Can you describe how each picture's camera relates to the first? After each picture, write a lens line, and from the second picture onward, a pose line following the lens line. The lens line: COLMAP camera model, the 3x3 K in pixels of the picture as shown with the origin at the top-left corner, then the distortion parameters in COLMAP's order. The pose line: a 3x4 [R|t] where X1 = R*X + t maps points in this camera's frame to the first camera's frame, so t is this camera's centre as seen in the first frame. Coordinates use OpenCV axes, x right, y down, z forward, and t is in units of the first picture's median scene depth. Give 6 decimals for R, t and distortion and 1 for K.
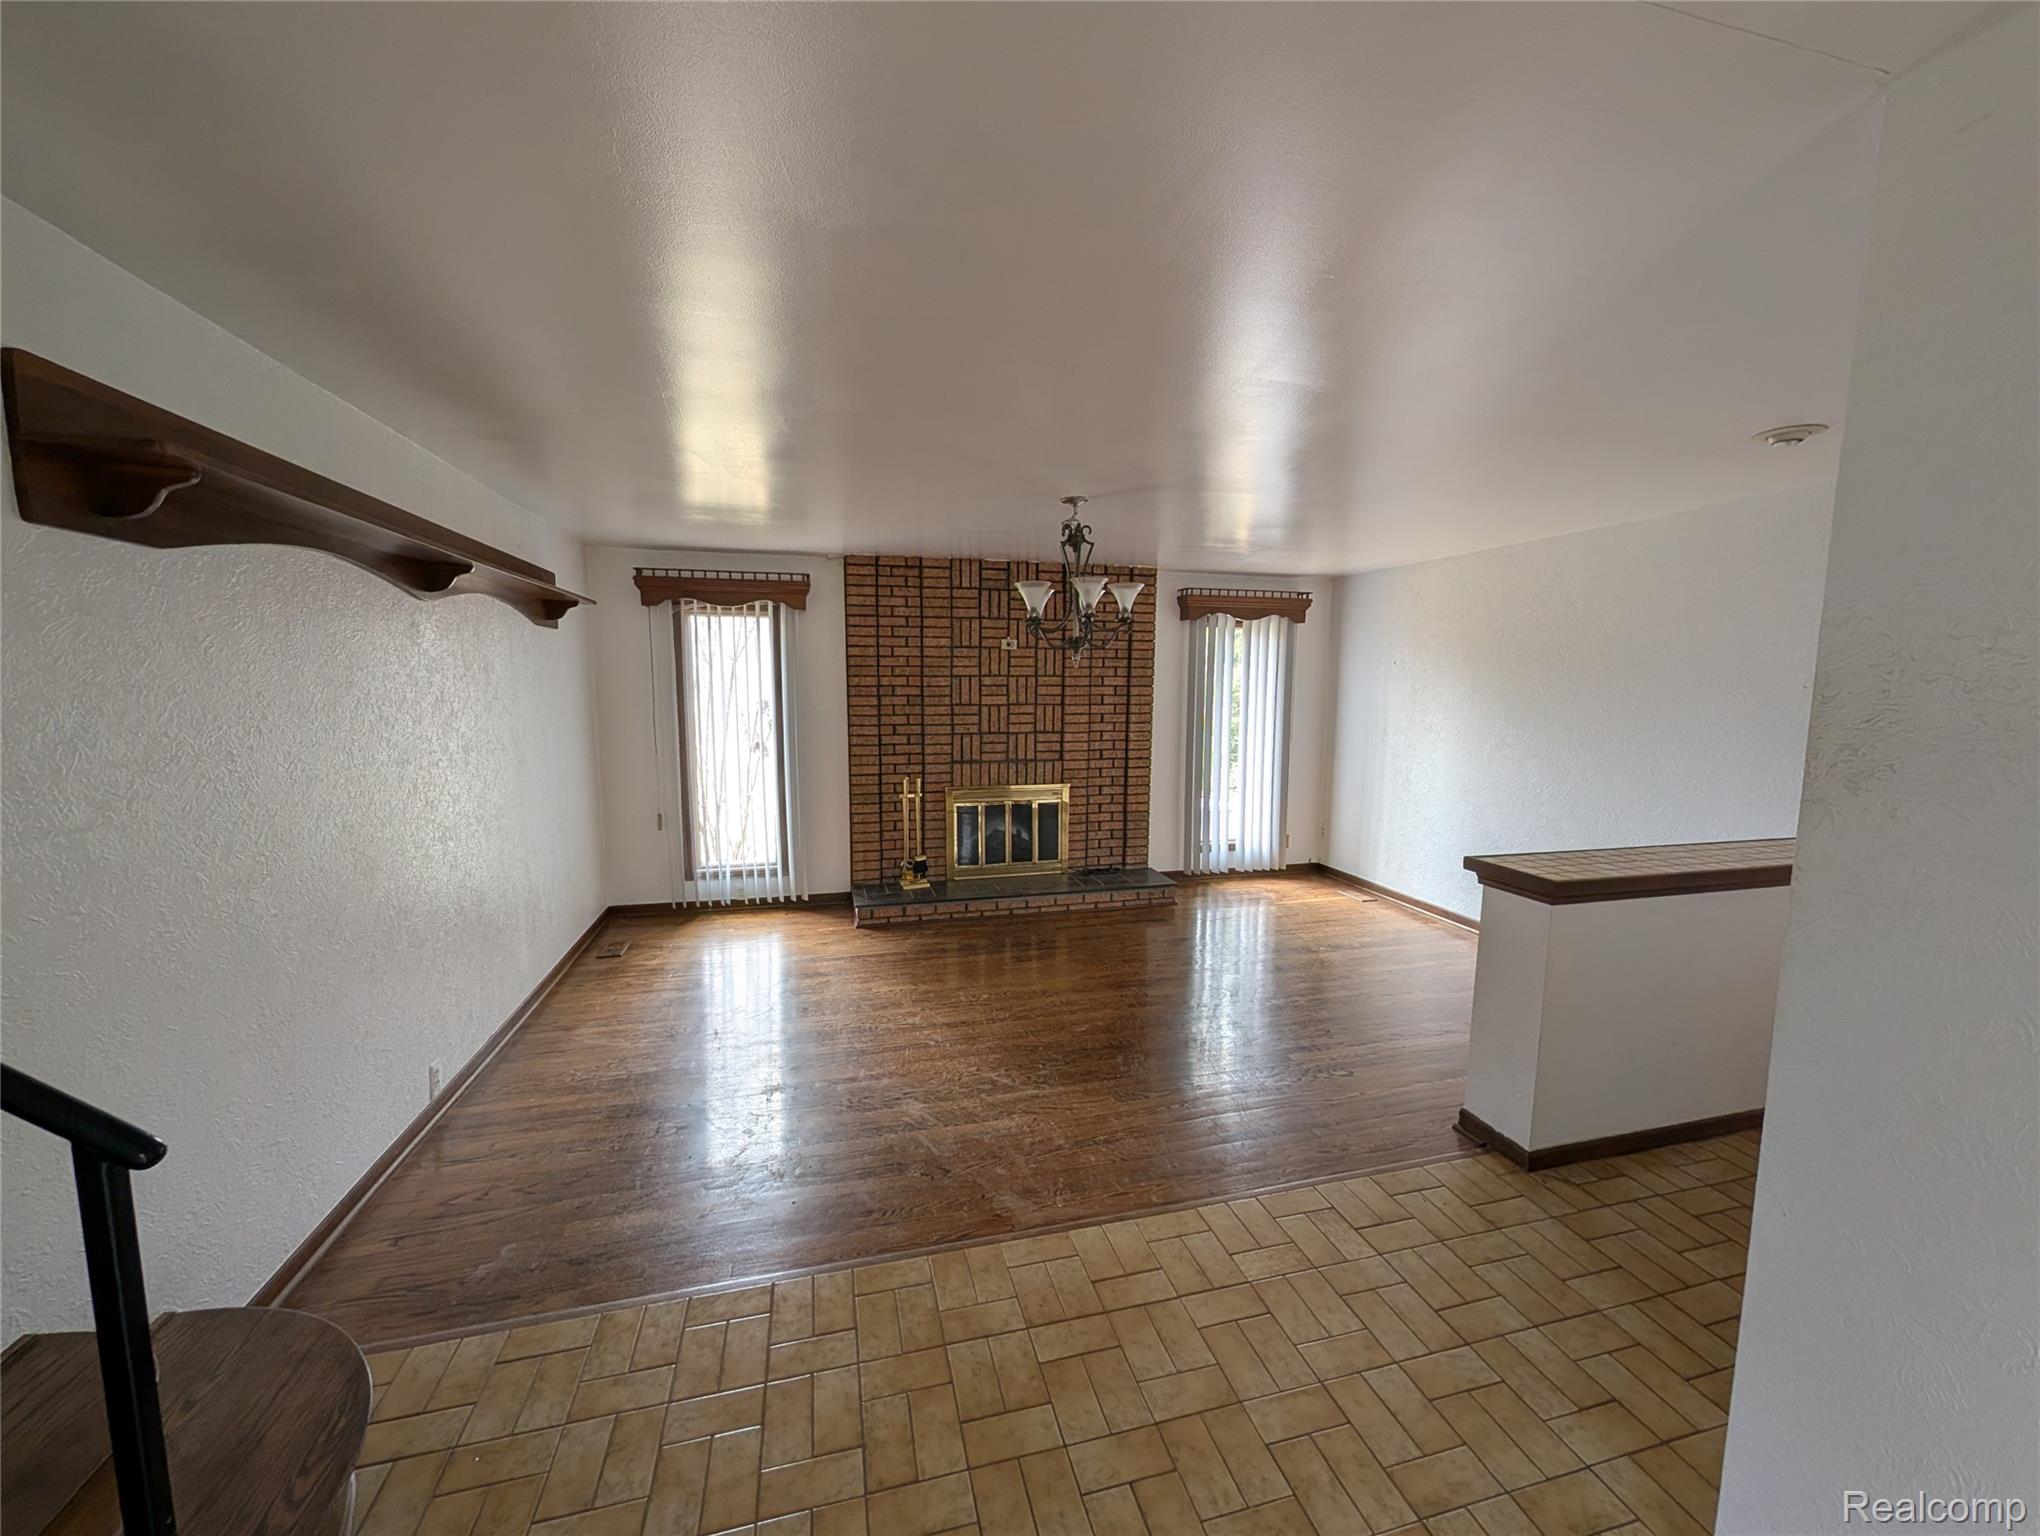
lens RADIAL K [[781.9, 0, 1022.3], [0, 781.9, 774.3], [0, 0, 1]] dist [0.000007, -0.000125]
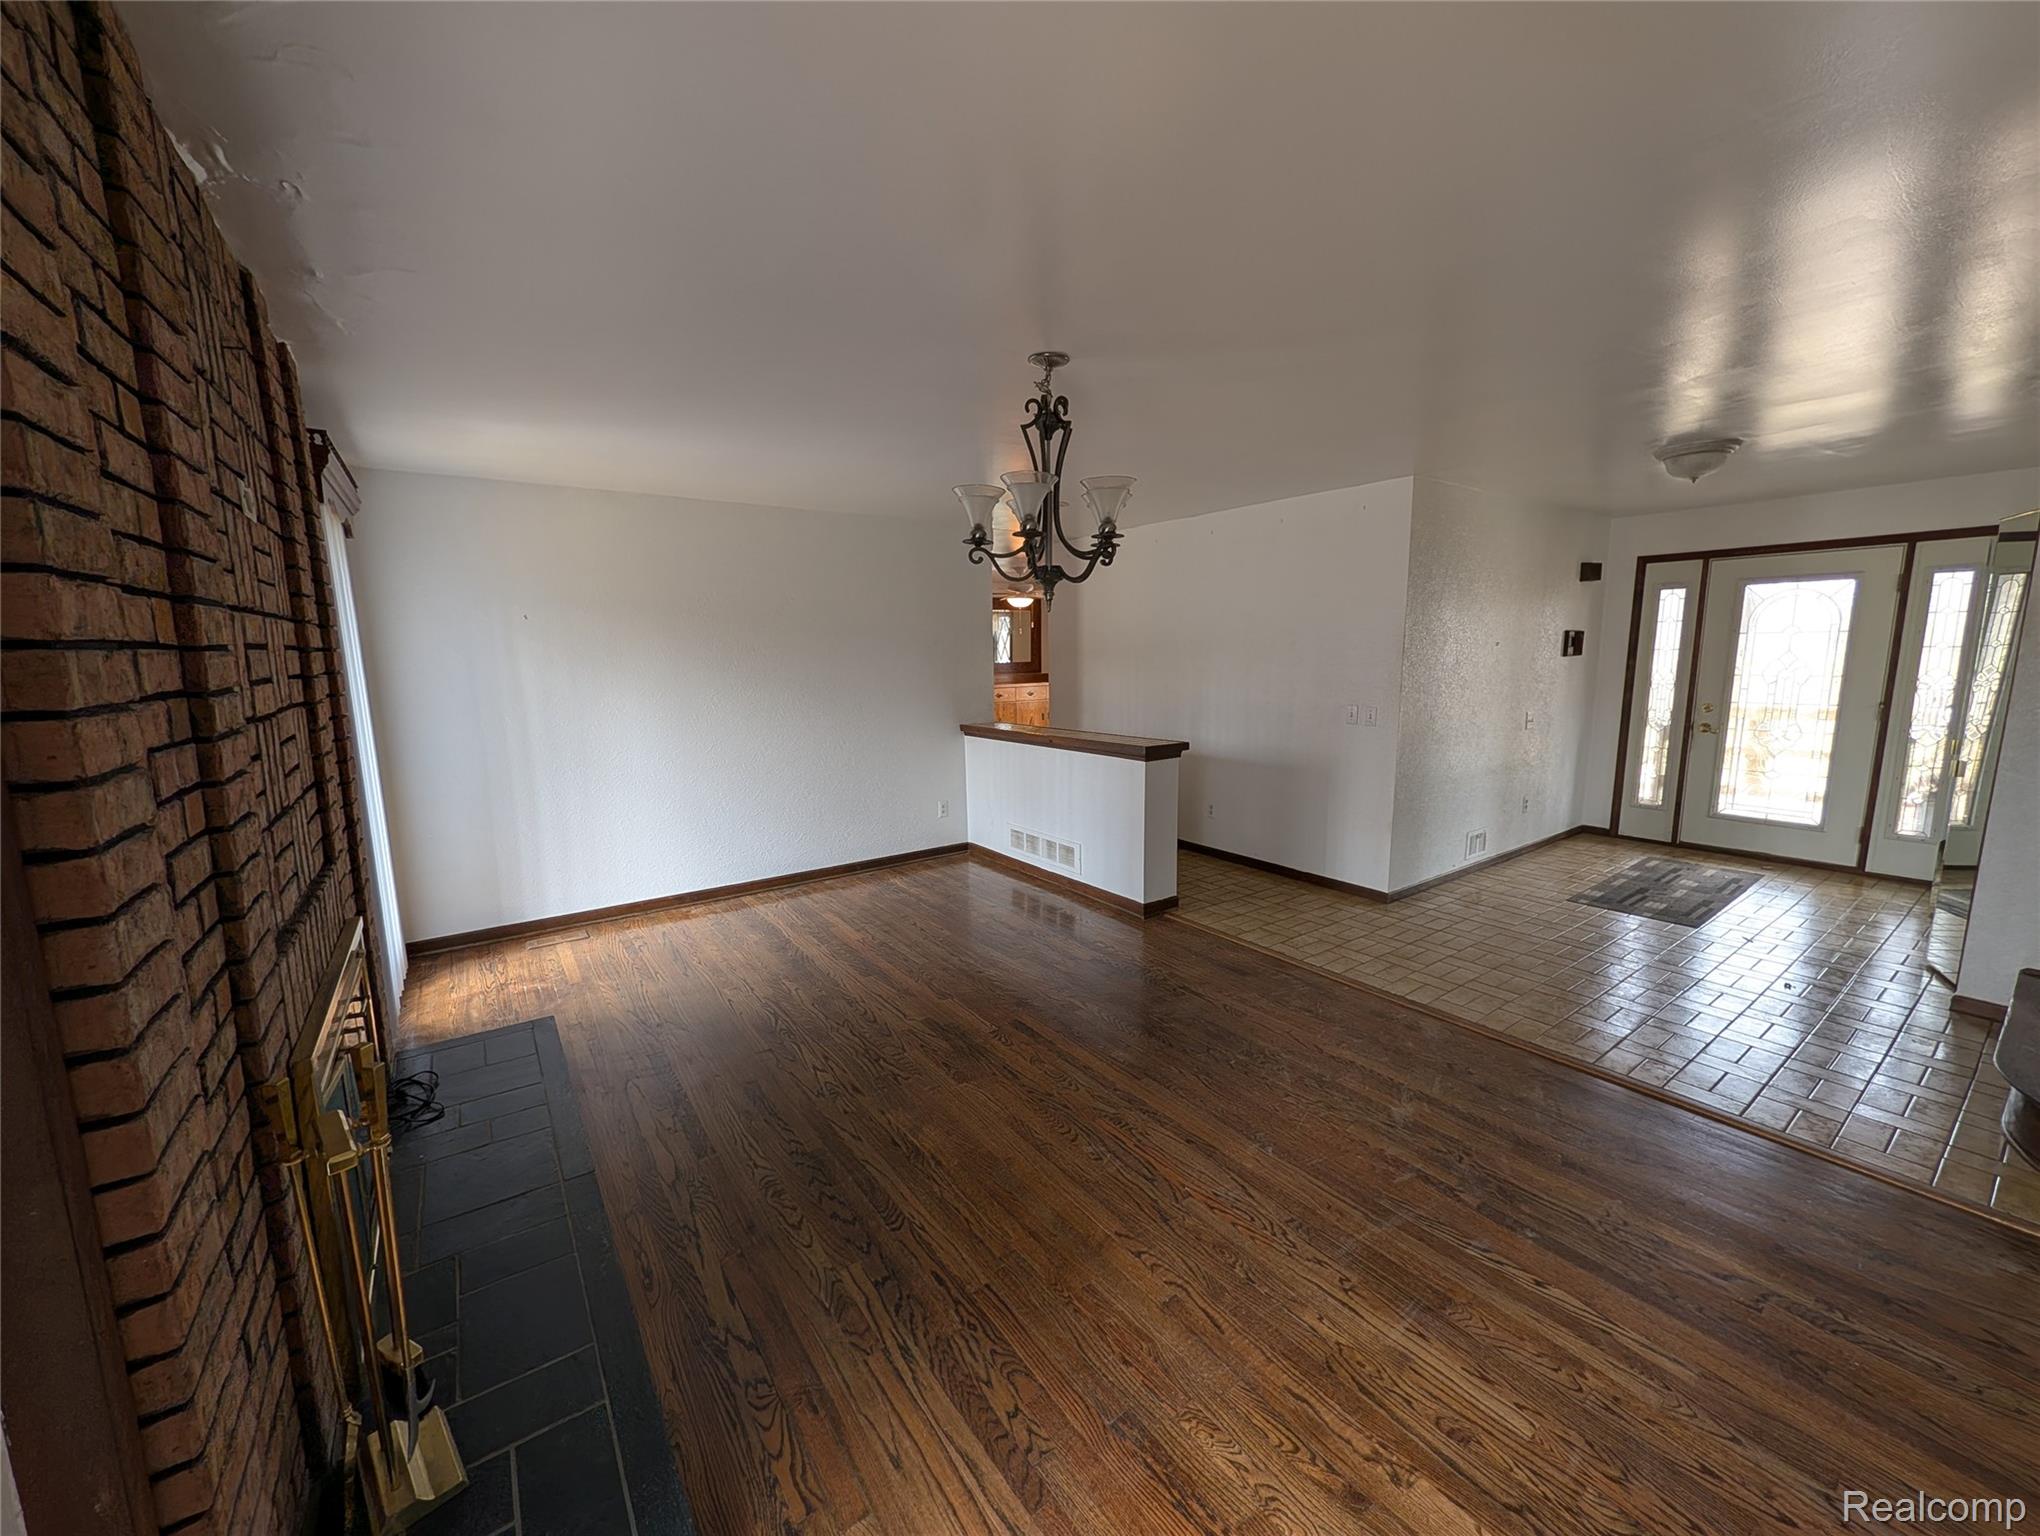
lens RADIAL K [[781.9, 0, 1022.3], [0, 781.9, 774.3], [0, 0, 1]] dist [0.000007, -0.000125]
pose [[-0.359737, -0.142565, 0.922098, -0.508036], [0.116030, 0.973752, 0.195818, -0.115896], [-0.925811, 0.177434, -0.333752, 1.108601]]
